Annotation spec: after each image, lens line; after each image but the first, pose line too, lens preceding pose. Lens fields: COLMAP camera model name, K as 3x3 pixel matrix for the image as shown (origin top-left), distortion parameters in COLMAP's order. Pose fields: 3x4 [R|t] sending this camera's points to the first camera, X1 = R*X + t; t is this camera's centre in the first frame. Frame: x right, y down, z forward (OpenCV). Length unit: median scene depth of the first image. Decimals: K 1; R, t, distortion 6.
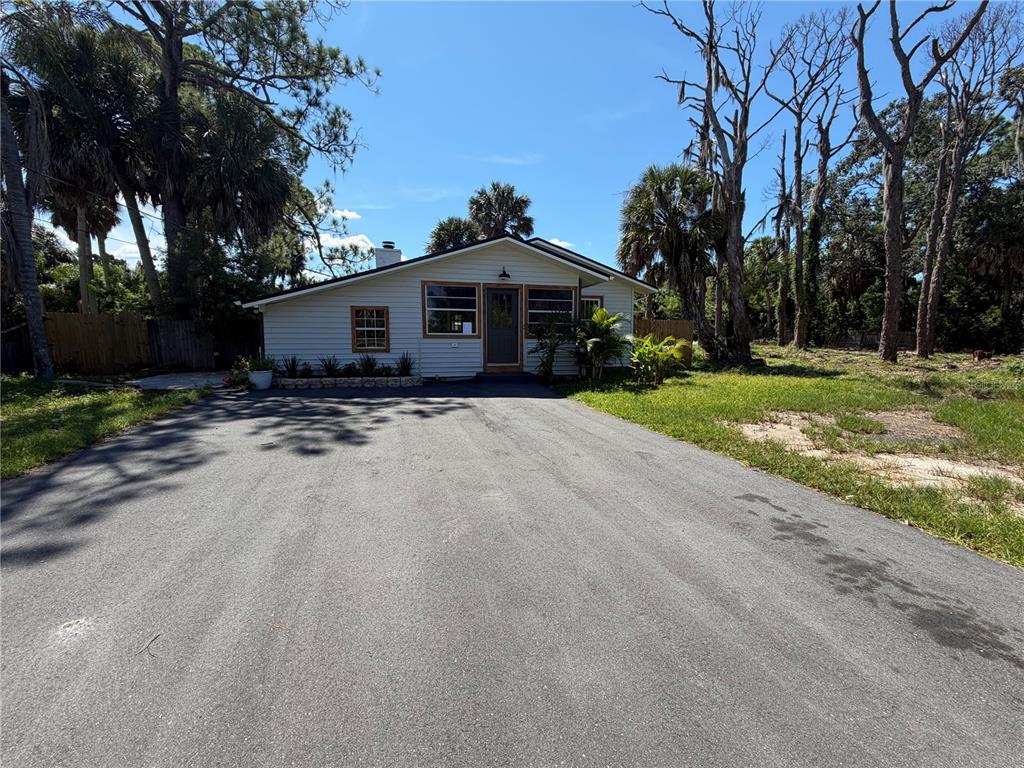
lens RADIAL K [[414.1, 0, 512.0], [0, 414.1, 384.0], [0, 0, 1]] dist [0.000705, 0.000080]
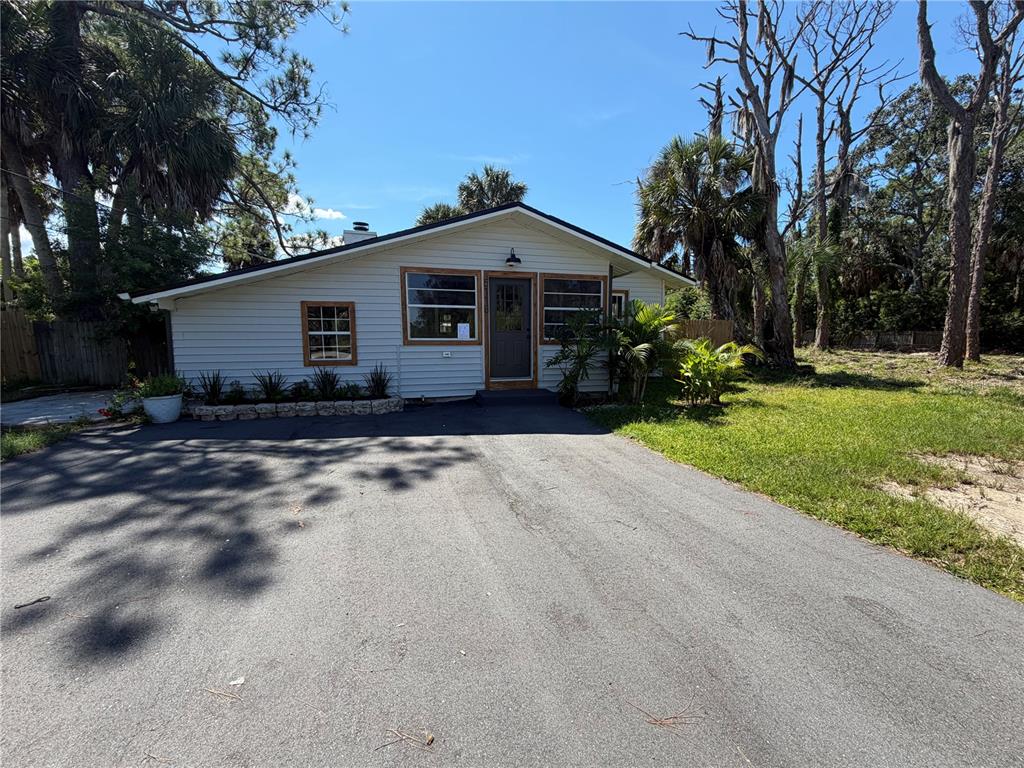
lens RADIAL K [[414.1, 0, 512.0], [0, 414.1, 384.0], [0, 0, 1]] dist [0.000705, 0.000080]
pose [[0.999539, -0.007854, 0.029320, -0.032832], [0.007897, 0.999968, -0.001352, -0.029266], [-0.029308, 0.001583, 0.999569, 0.193010]]
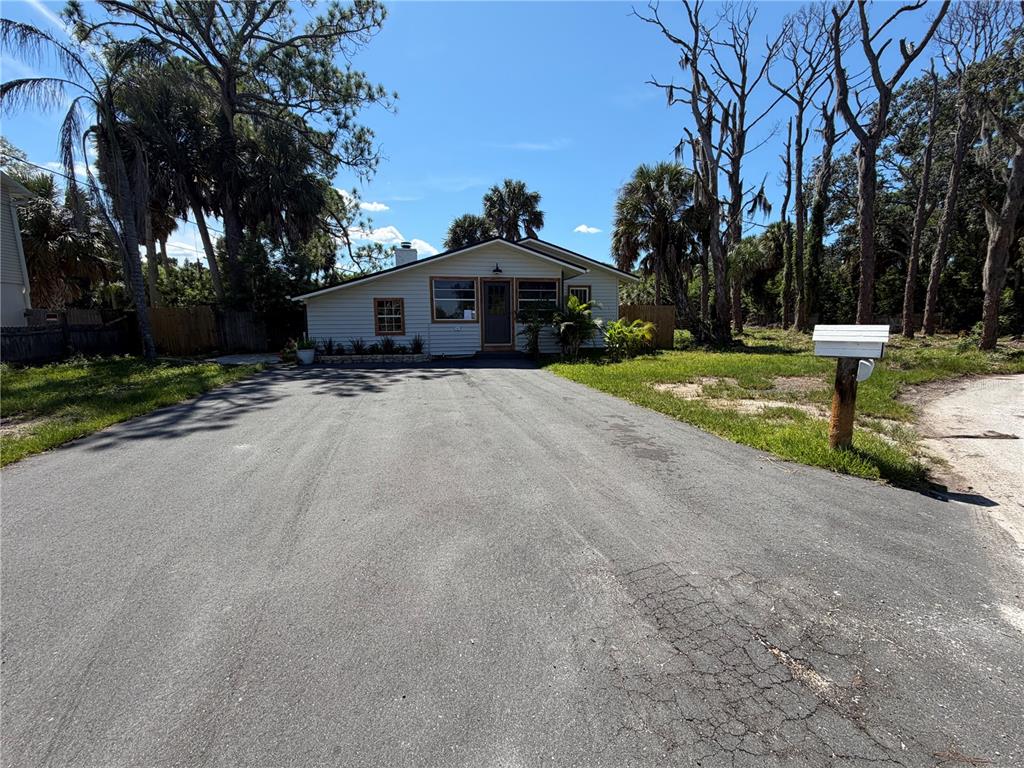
lens RADIAL K [[414.1, 0, 512.0], [0, 414.1, 384.0], [0, 0, 1]] dist [0.000705, 0.000080]
pose [[0.997814, -0.002725, -0.066034, 0.076842], [0.004467, 0.999645, 0.026260, 0.028310], [0.065939, -0.026498, 0.997472, -0.159995]]
